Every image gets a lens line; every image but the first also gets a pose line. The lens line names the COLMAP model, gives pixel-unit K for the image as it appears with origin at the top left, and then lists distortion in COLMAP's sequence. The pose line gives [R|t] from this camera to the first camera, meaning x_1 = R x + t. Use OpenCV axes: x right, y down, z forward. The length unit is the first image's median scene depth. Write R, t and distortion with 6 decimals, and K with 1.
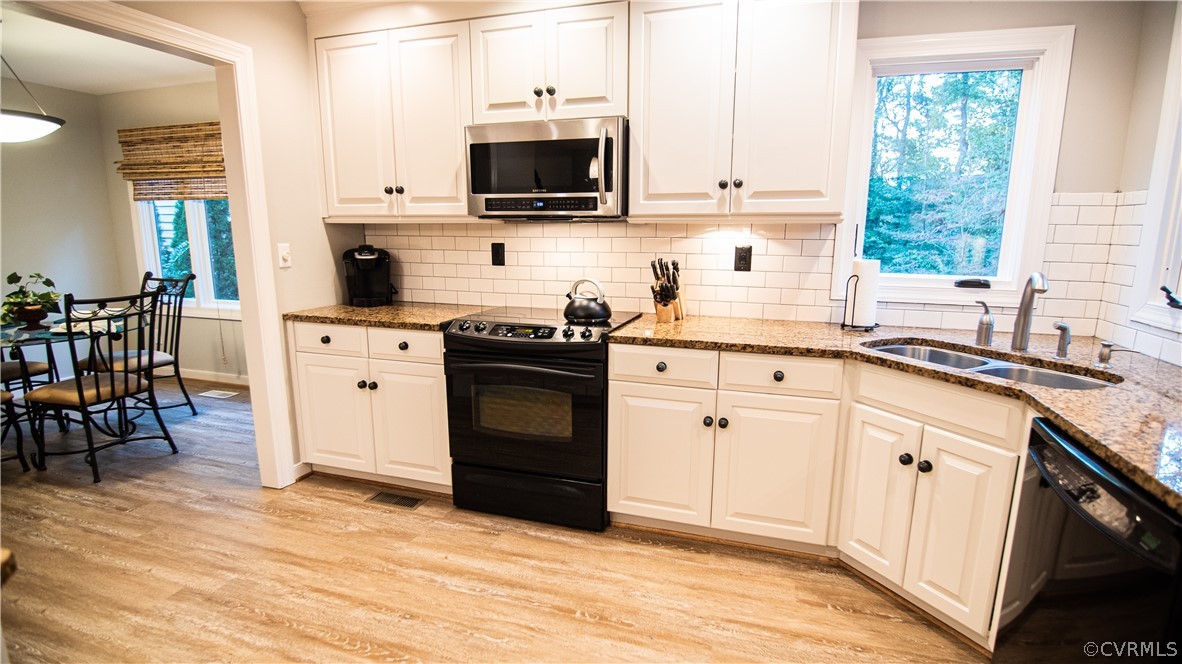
lens RADIAL K [[559.6, 0, 602.8], [0, 559.6, 337.1], [0, 0, 1]] dist [-0.004090, -0.018606]
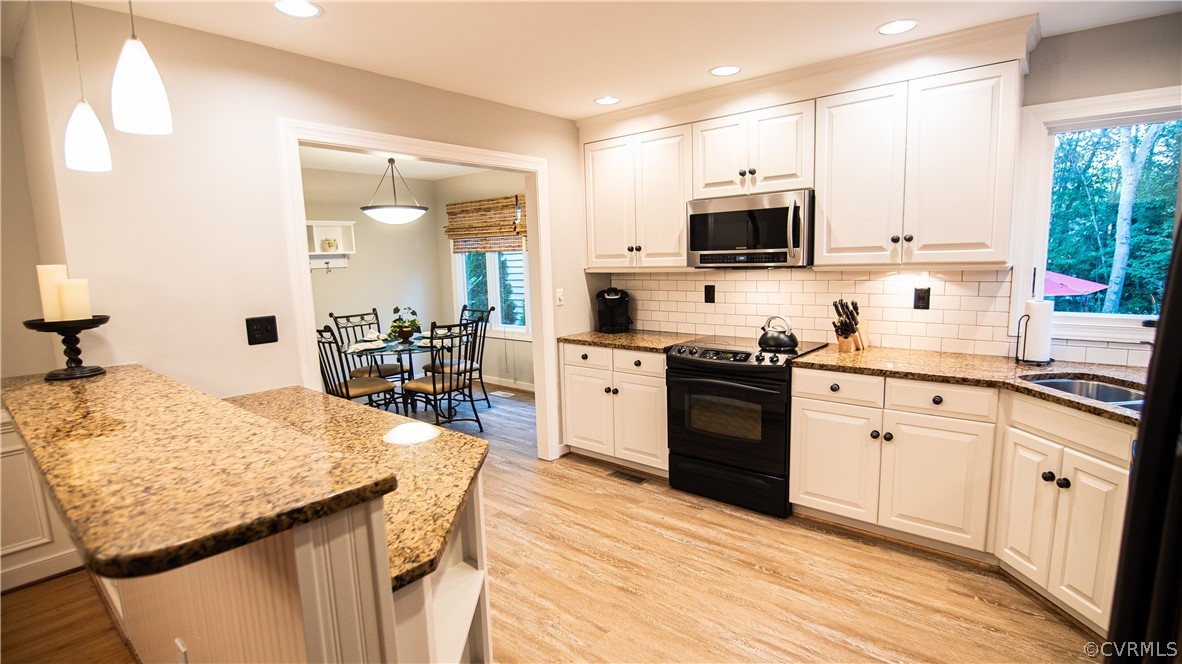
lens RADIAL K [[559.6, 0, 602.8], [0, 559.6, 337.1], [0, 0, 1]] dist [-0.004090, -0.018606]
pose [[0.926594, 0.021445, -0.375452, 0.083429], [-0.037040, 0.998723, -0.034368, 0.002357], [0.374236, 0.045752, 0.926204, -0.326408]]
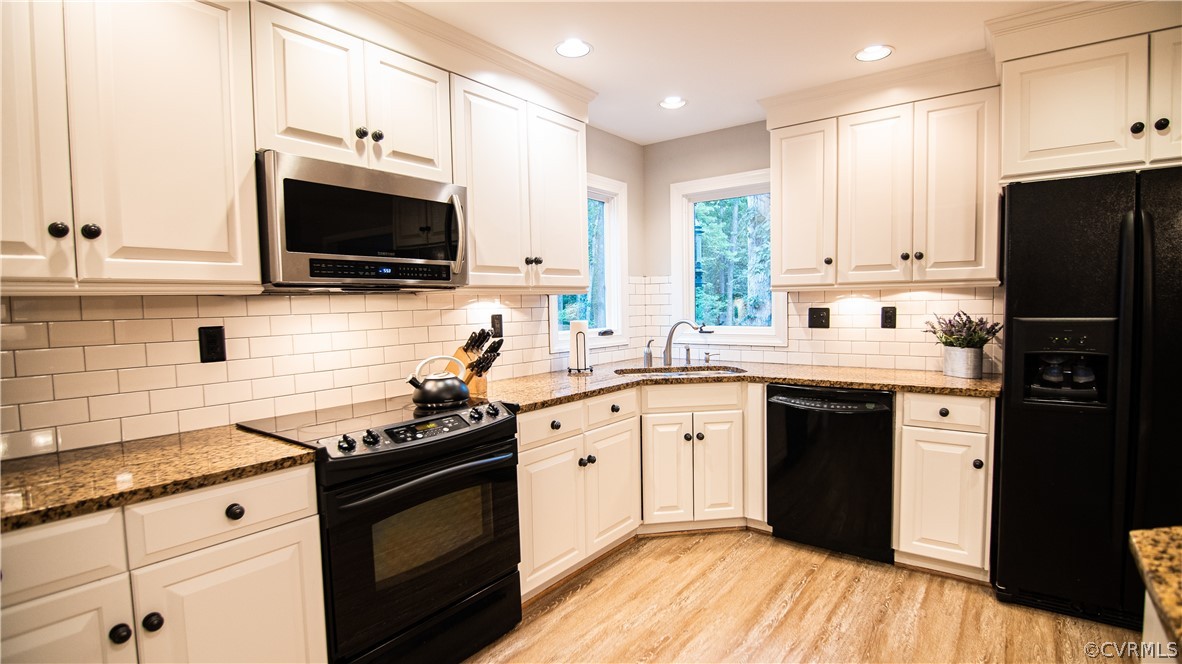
lens RADIAL K [[562.7, 0, 600.9], [0, 562.7, 336.6], [0, 0, 1]] dist [-0.009525, -0.010495]
pose [[0.332962, -0.067988, 0.940486, -0.795950], [0.197739, 0.980254, 0.000857, -0.088473], [-0.921974, 0.185685, 0.339831, 0.479586]]
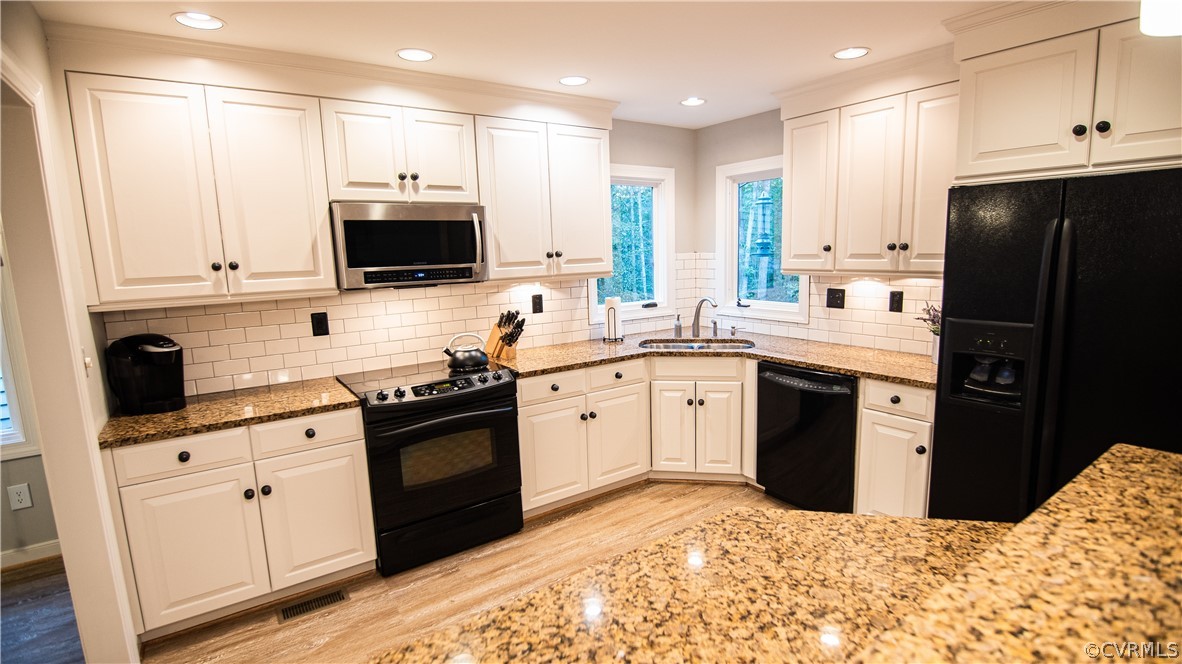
lens RADIAL K [[562.7, 0, 600.9], [0, 562.7, 336.6], [0, 0, 1]] dist [-0.009525, -0.010495]
pose [[0.602959, -0.145657, 0.784362, -0.828567], [0.181226, 0.982495, 0.043138, -0.101567], [-0.776915, 0.116136, 0.618801, 0.030396]]
